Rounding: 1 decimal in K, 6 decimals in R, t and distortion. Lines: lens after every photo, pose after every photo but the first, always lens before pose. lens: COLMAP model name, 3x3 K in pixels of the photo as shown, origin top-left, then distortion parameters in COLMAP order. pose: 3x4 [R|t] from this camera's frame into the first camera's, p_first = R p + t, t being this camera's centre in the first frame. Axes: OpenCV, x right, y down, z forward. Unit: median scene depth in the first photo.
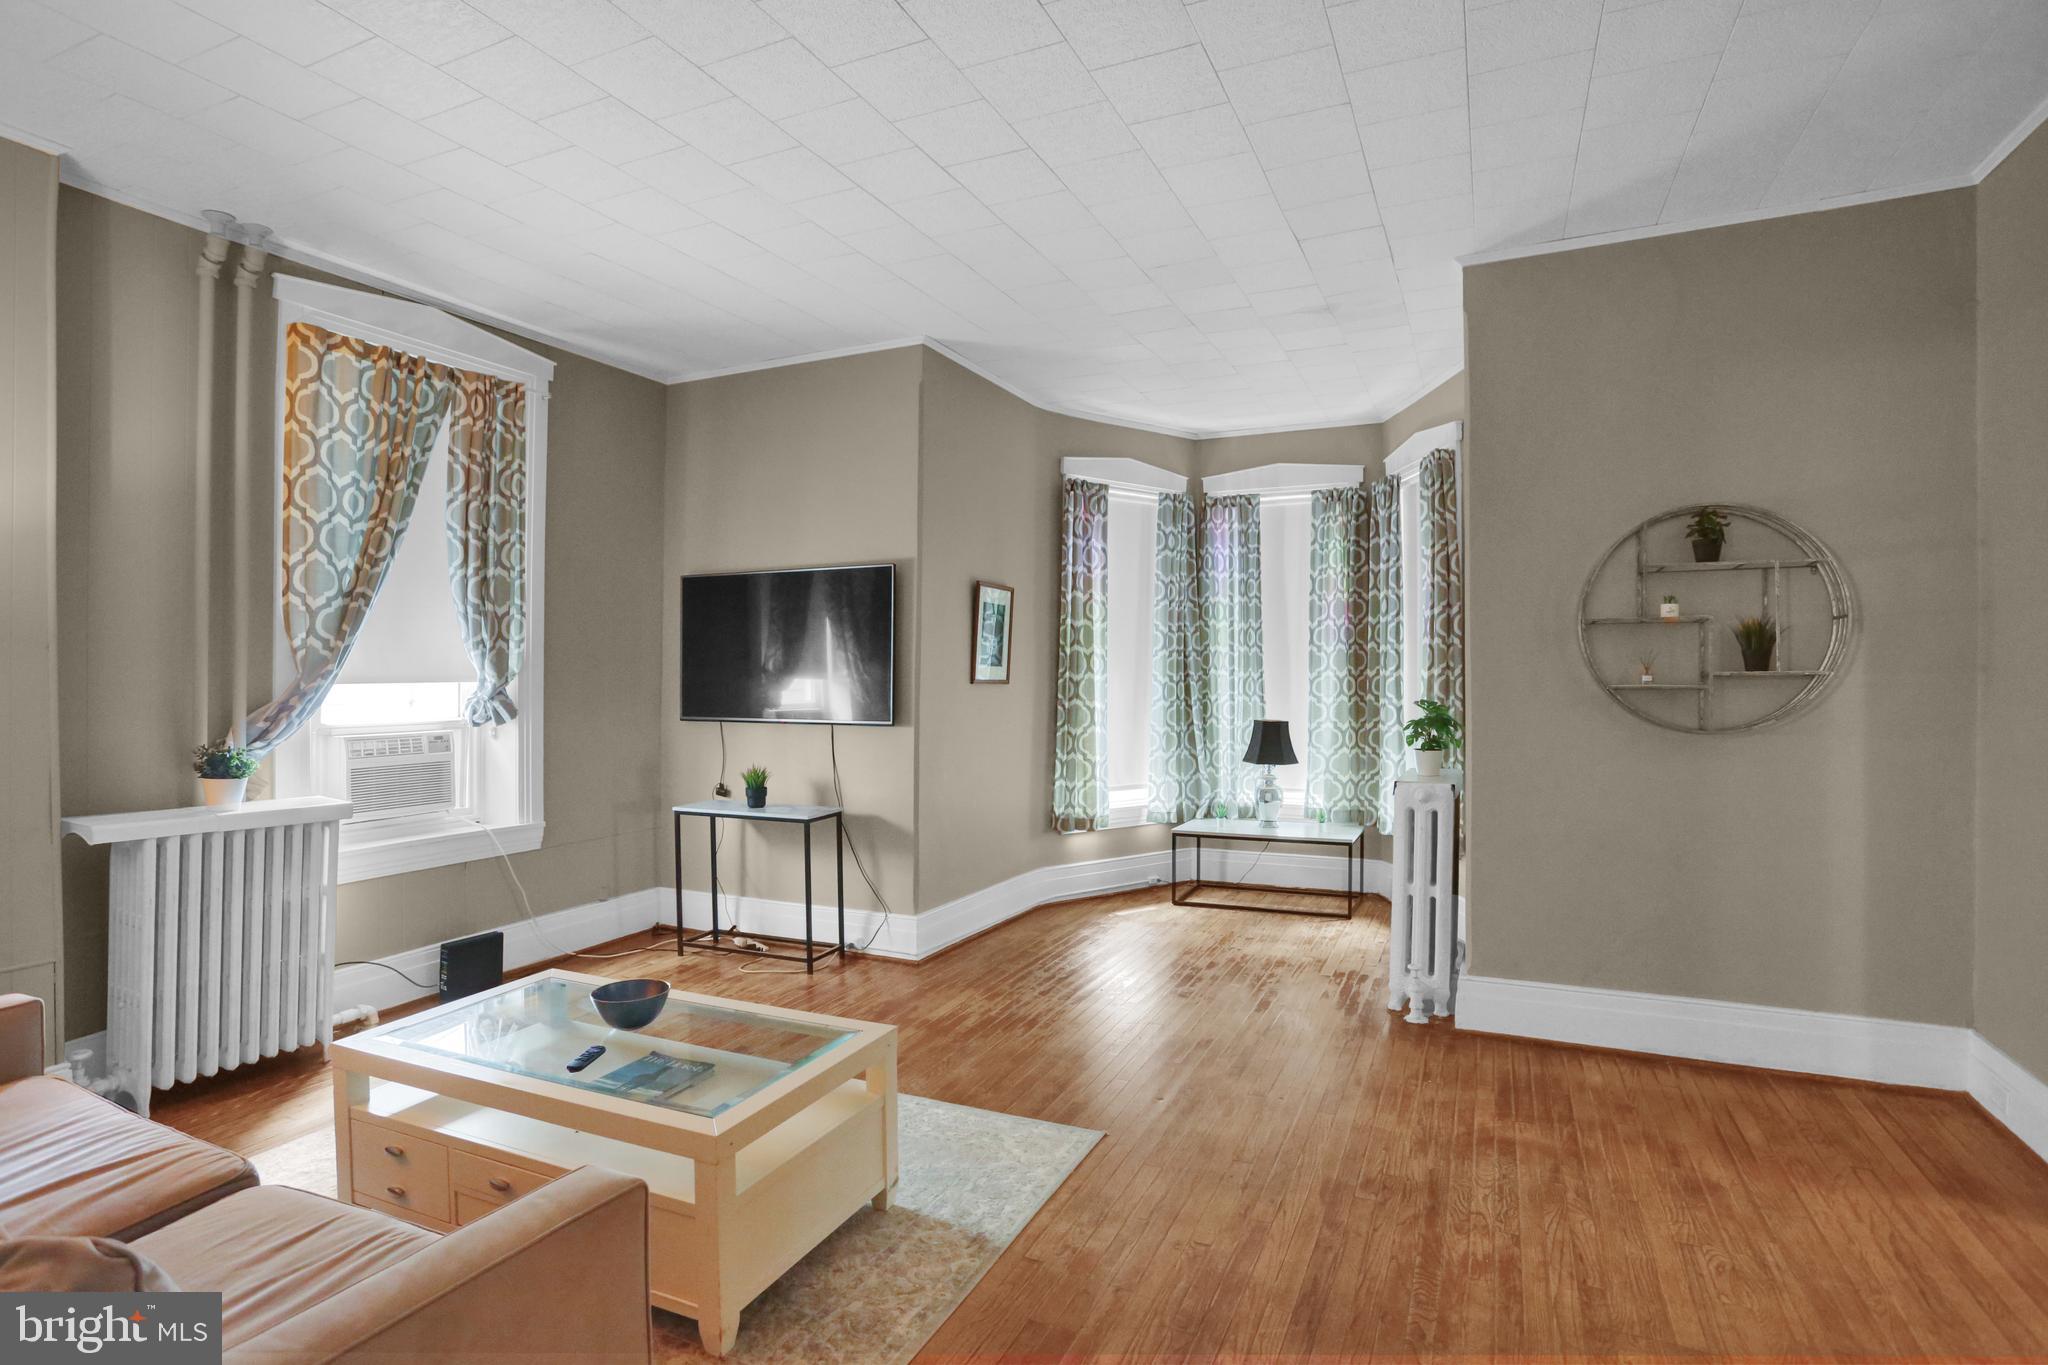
lens RADIAL K [[1048.3, 0, 1009.4], [0, 1048.3, 683.9], [0, 0, 1]] dist [-0.037531, 0.012193]
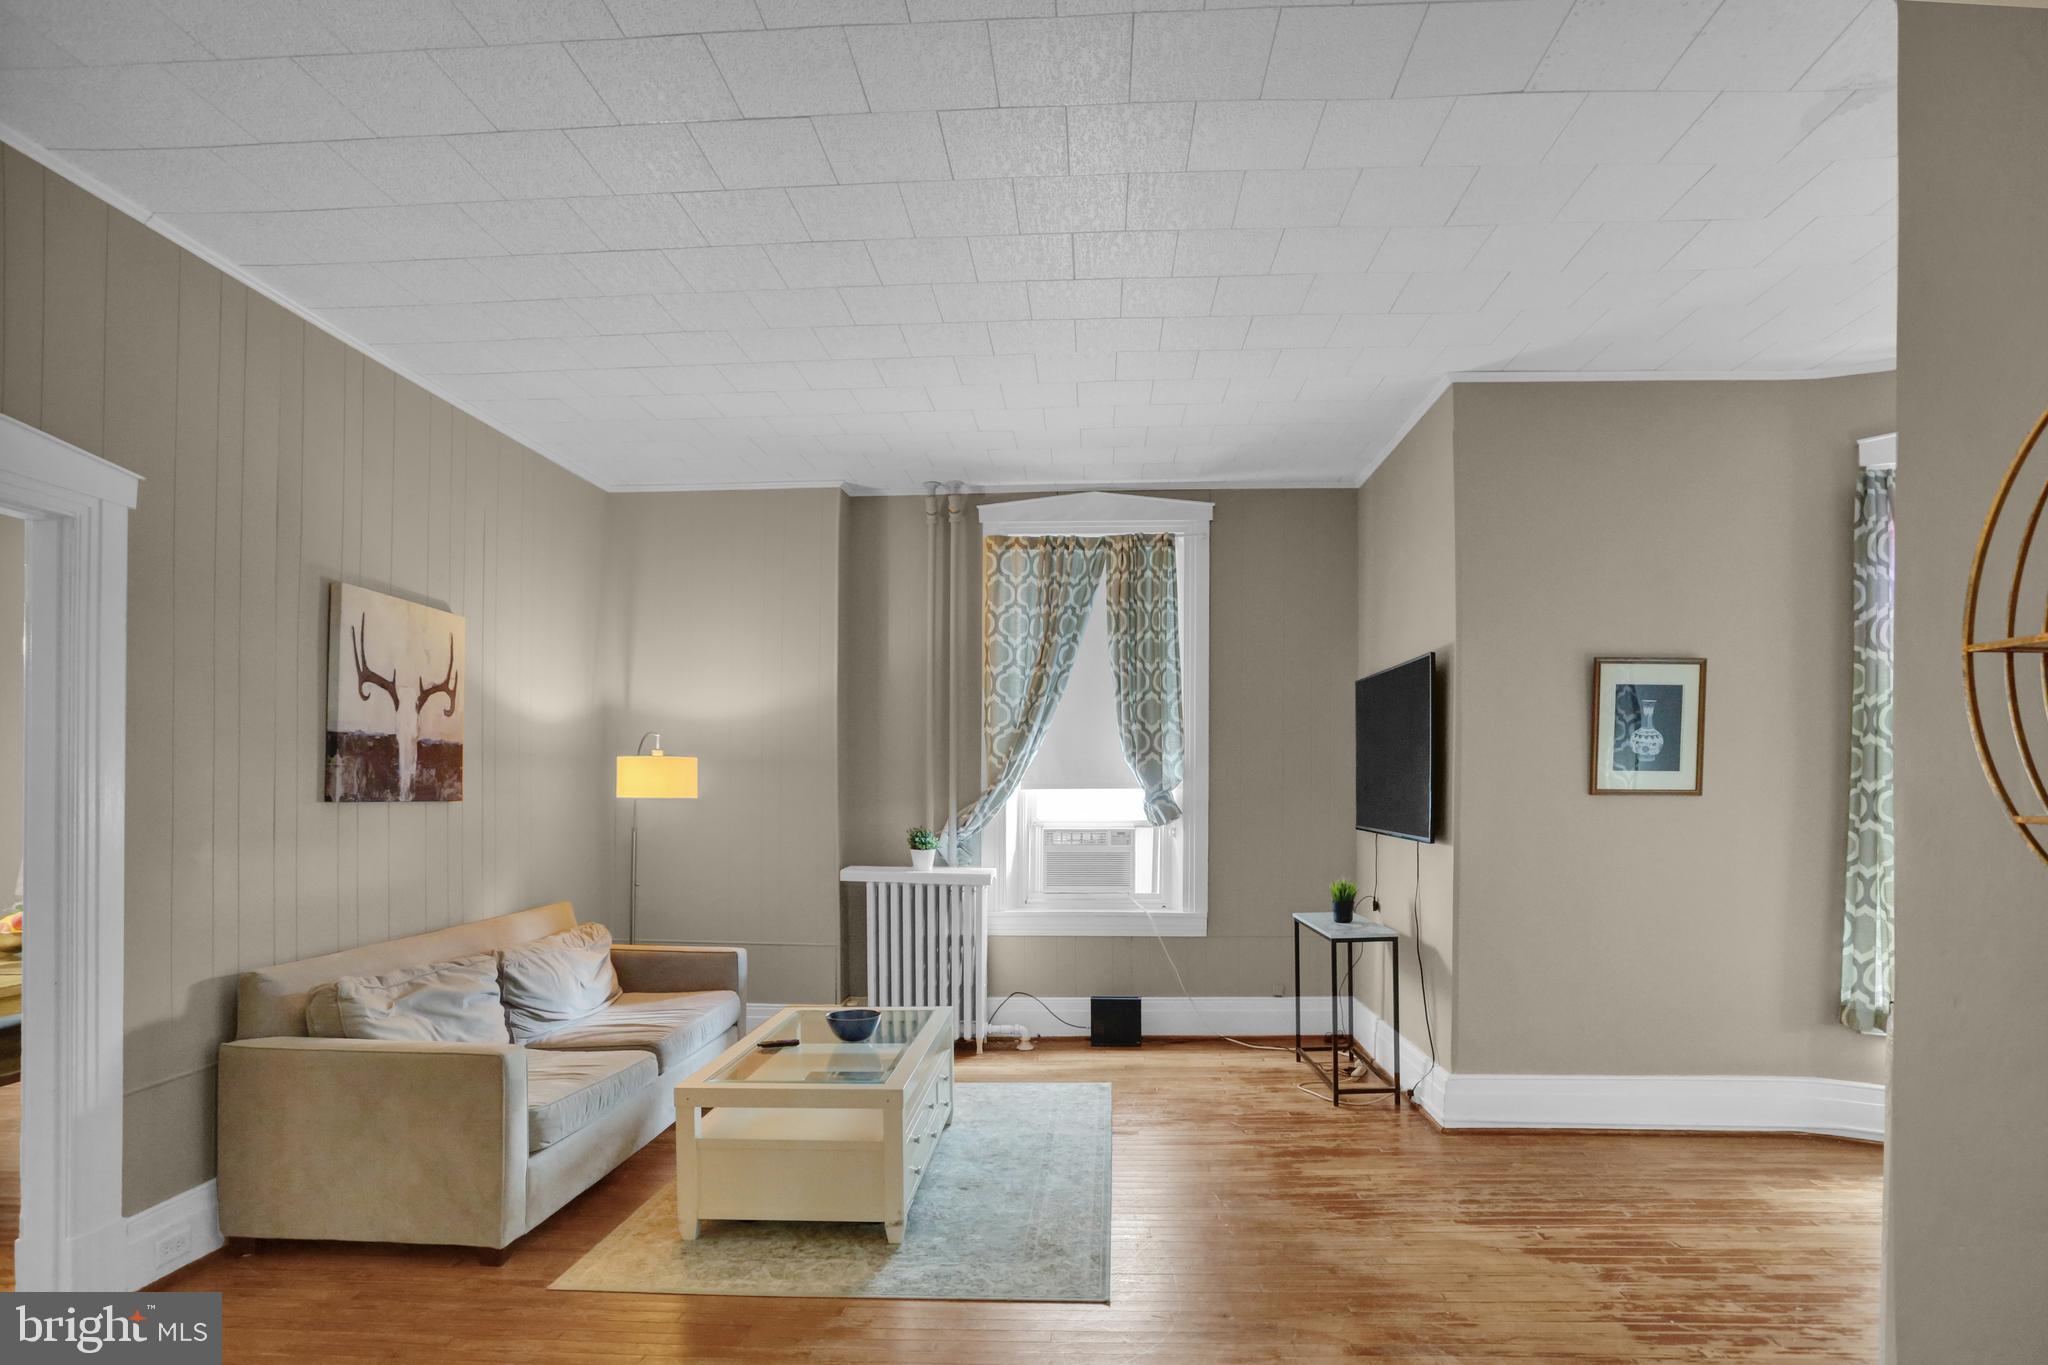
lens RADIAL K [[1146.9, 0, 1072.2], [0, 1146.9, 760.7], [0, 0, 1]] dist [-0.002971, 0.003386]
pose [[0.403277, -0.016444, -0.914930, 0.667356], [-0.007311, 0.999749, -0.021191, -0.004751], [0.915049, 0.015235, 0.403056, 0.386419]]
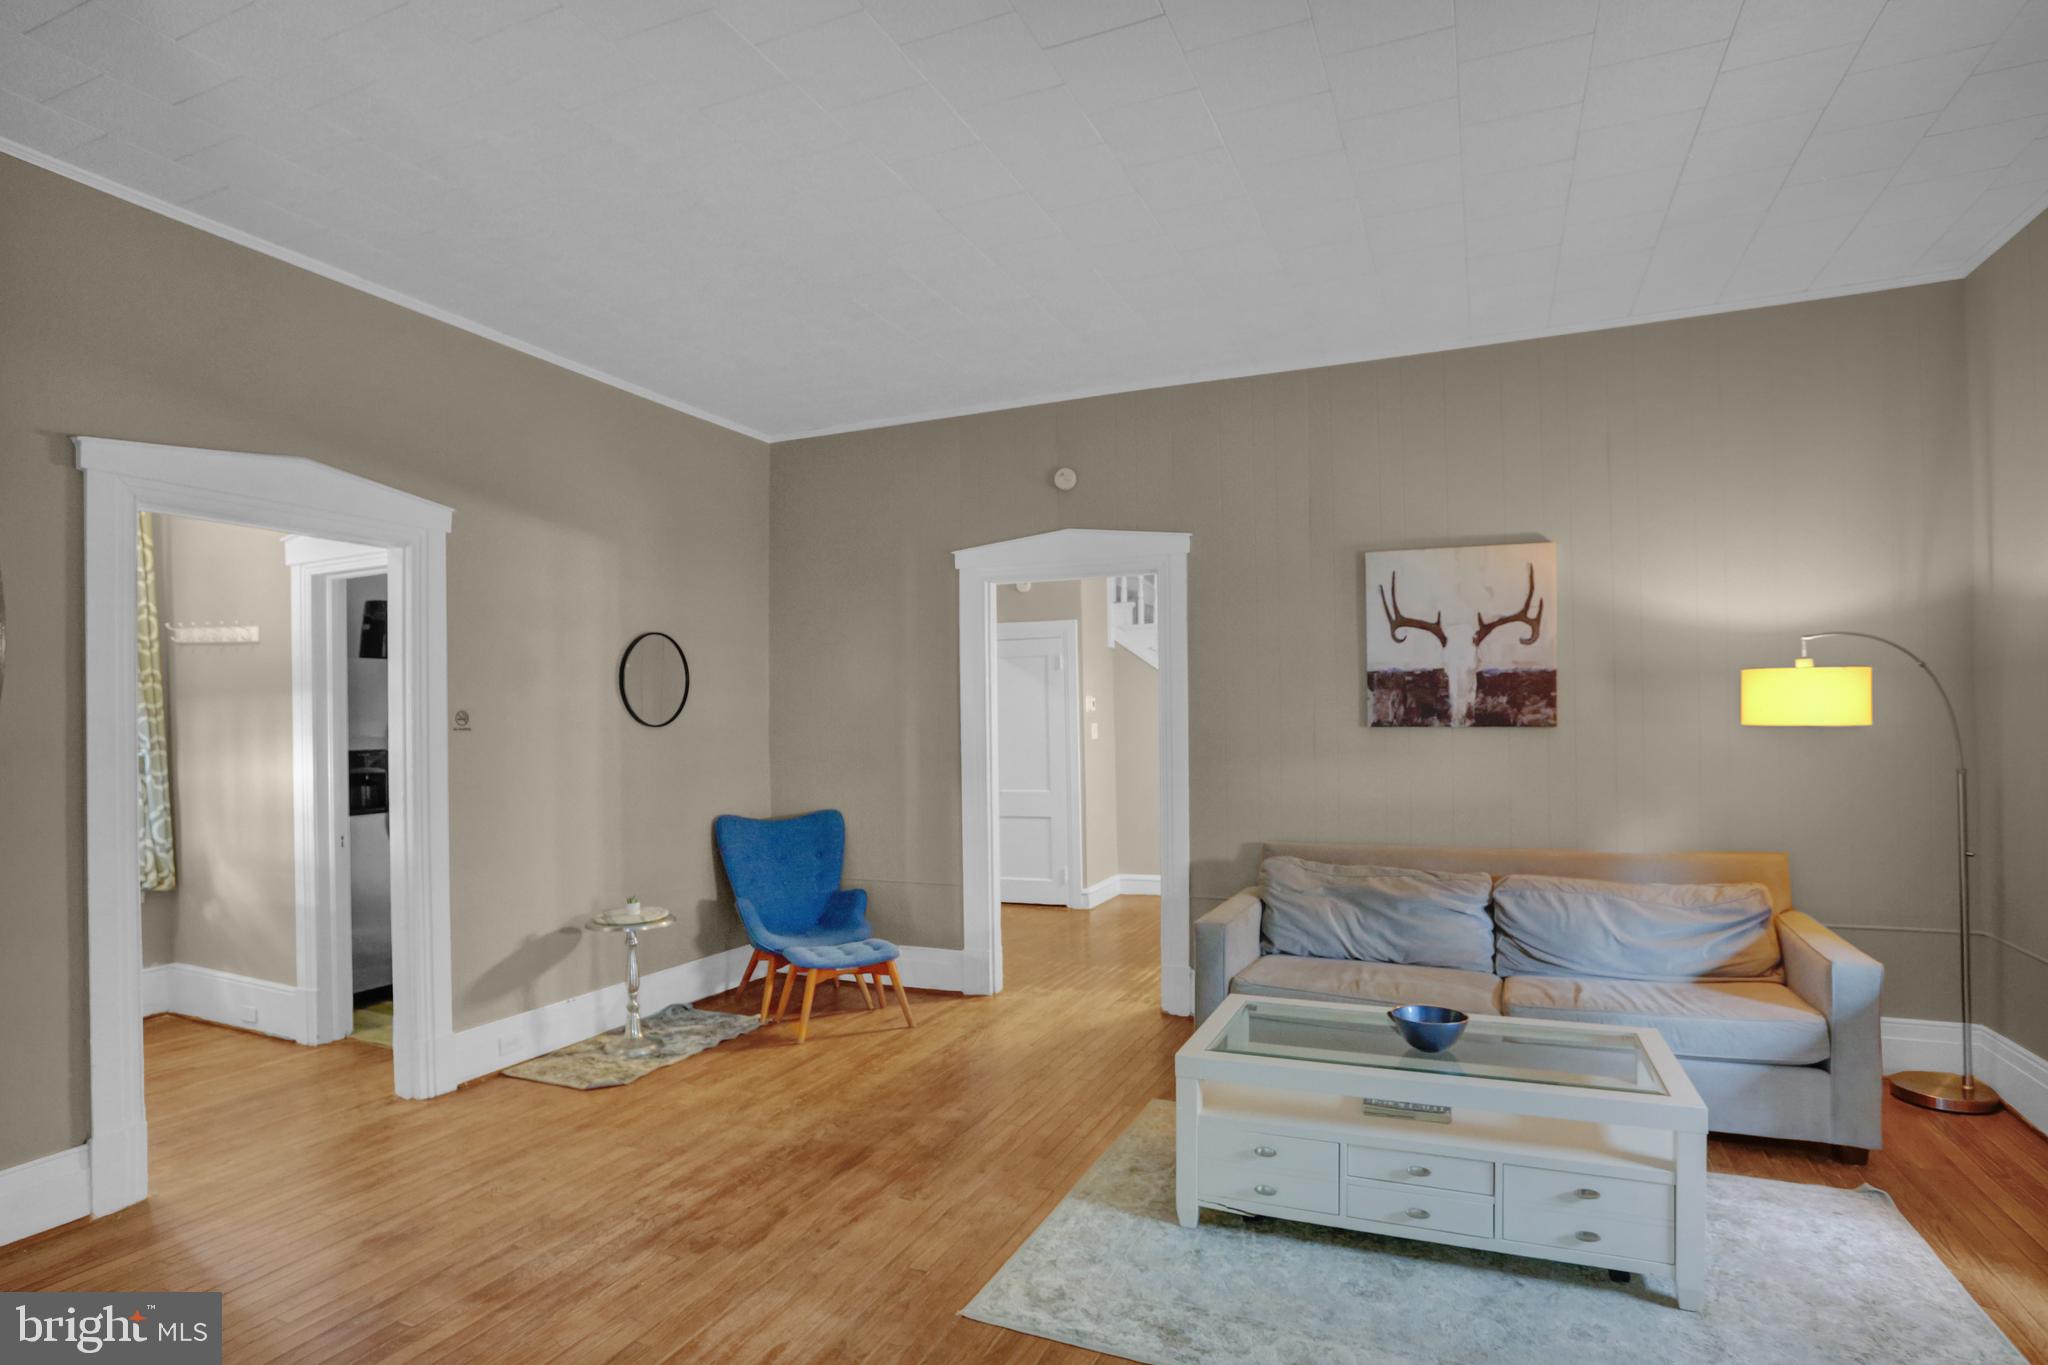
lens RADIAL K [[1048.3, 0, 1027.4], [0, 1048.3, 690.8], [0, 0, 1]] dist [-0.037531, 0.012193]
pose [[-0.999272, 0.017935, -0.033682, 0.039402], [0.018405, 0.999737, -0.013705, -0.014158], [0.033428, -0.014315, -0.999339, 1.177828]]
